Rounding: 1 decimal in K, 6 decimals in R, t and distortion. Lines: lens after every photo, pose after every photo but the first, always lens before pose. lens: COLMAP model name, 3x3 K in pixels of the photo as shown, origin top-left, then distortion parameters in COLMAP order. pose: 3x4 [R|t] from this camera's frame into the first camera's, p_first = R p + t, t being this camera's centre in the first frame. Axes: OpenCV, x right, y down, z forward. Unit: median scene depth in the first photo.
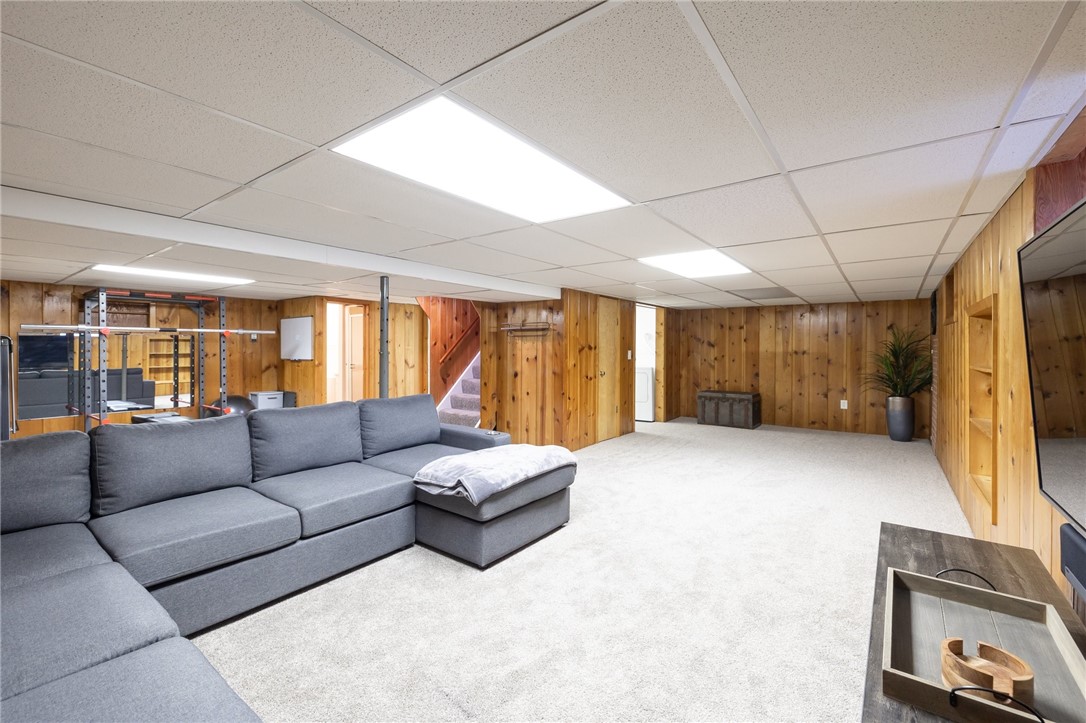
lens RADIAL K [[456.9, 0, 543.2], [0, 456.9, 352.2], [0, 0, 1]] dist [-0.000611, -0.000365]
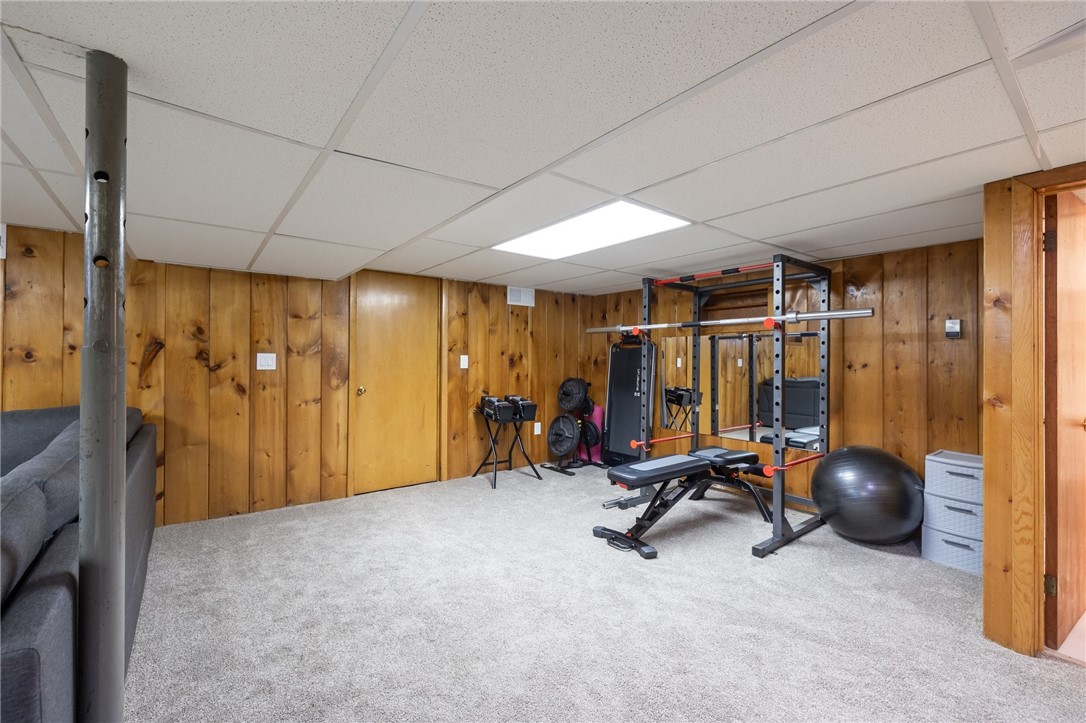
lens RADIAL K [[456.9, 0, 539.3], [0, 456.9, 354.6], [0, 0, 1]] dist [-0.000611, -0.000365]
pose [[-0.268868, -0.012716, -0.963093, -0.115093], [-0.014067, 0.999858, -0.009275, 0.003026], [0.963074, 0.011054, -0.269009, 0.849820]]
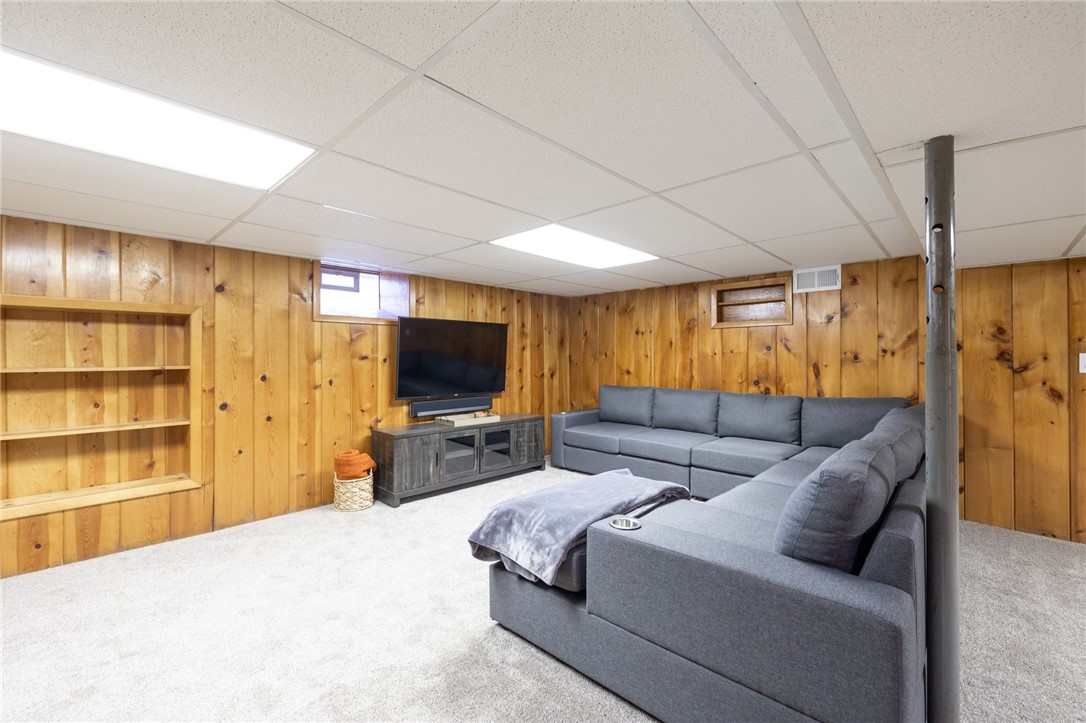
lens RADIAL K [[456.9, 0, 534.5], [0, 456.9, 356.4], [0, 0, 1]] dist [-0.000611, -0.000365]
pose [[-0.992474, -0.001360, 0.122451, -0.057170], [-0.000845, 0.999991, 0.004254, 0.002852], [-0.122456, 0.004119, -0.992465, 0.905013]]
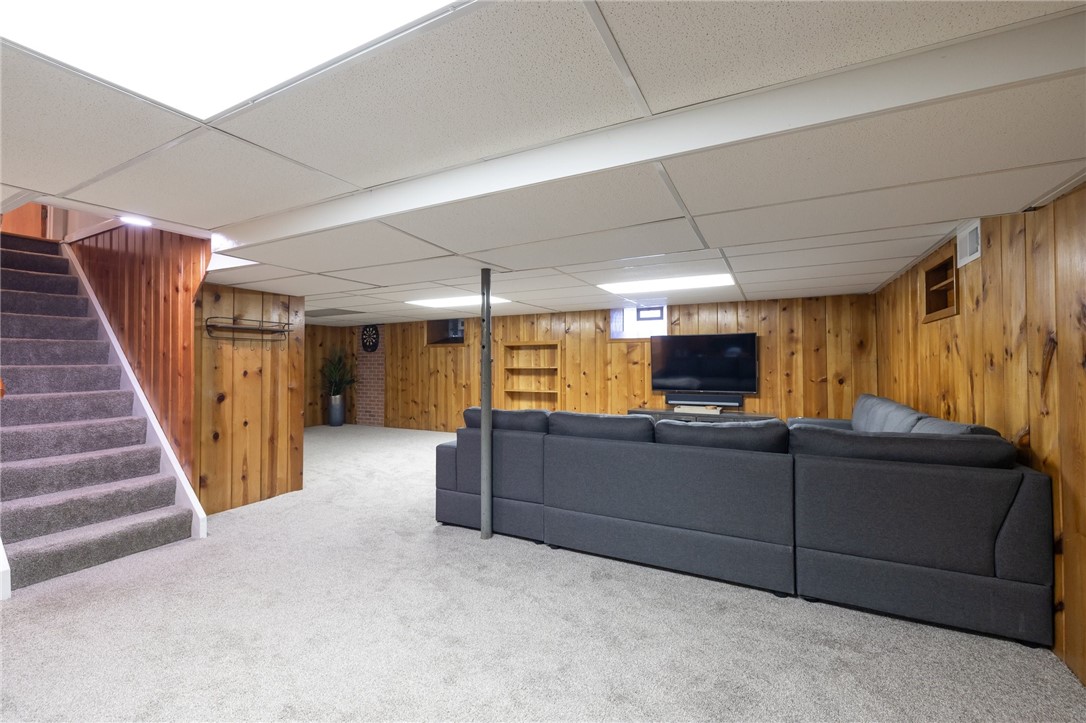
lens RADIAL K [[456.9, 0, 537.4], [0, 456.9, 361.1], [0, 0, 1]] dist [-0.000611, -0.000365]
pose [[-0.152435, 0.002341, 0.988311, -0.772652], [0.009740, 0.999952, -0.000867, 0.001836], [-0.988266, 0.009494, -0.152450, 0.668853]]
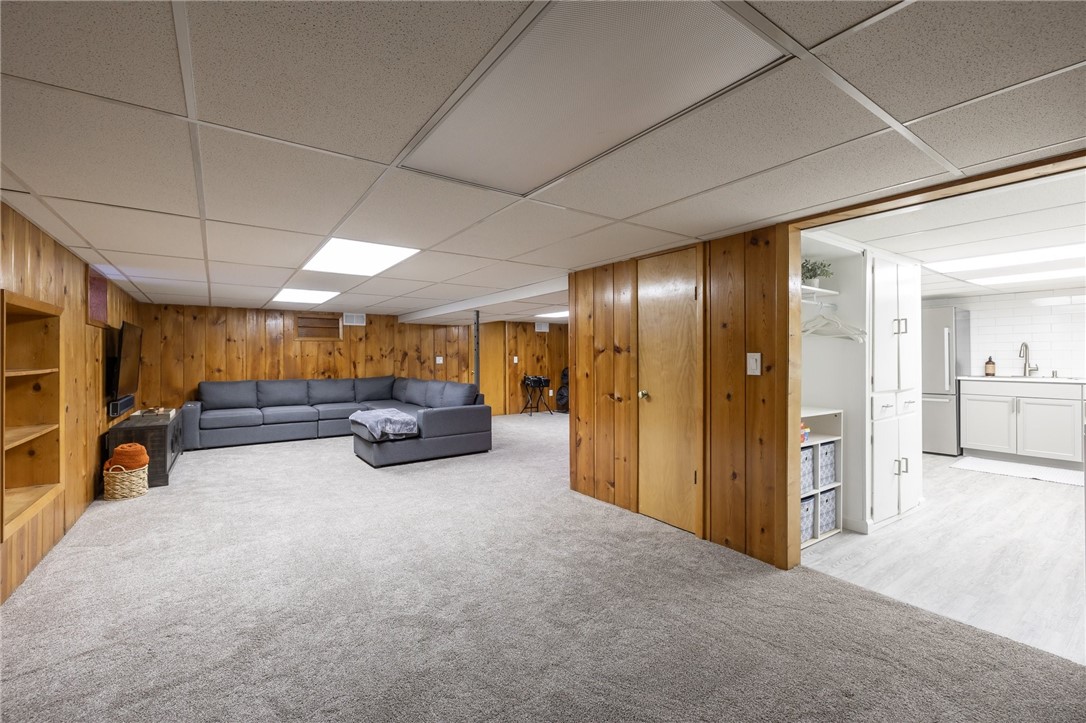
lens RADIAL K [[456.9, 0, 539.0], [0, 456.9, 357.7], [0, 0, 1]] dist [-0.000611, -0.000365]
pose [[-0.310106, -0.000673, -0.950702, 0.761253], [-0.004280, 0.999991, 0.000688, 0.001047], [0.950692, 0.004282, -0.310106, 1.124522]]
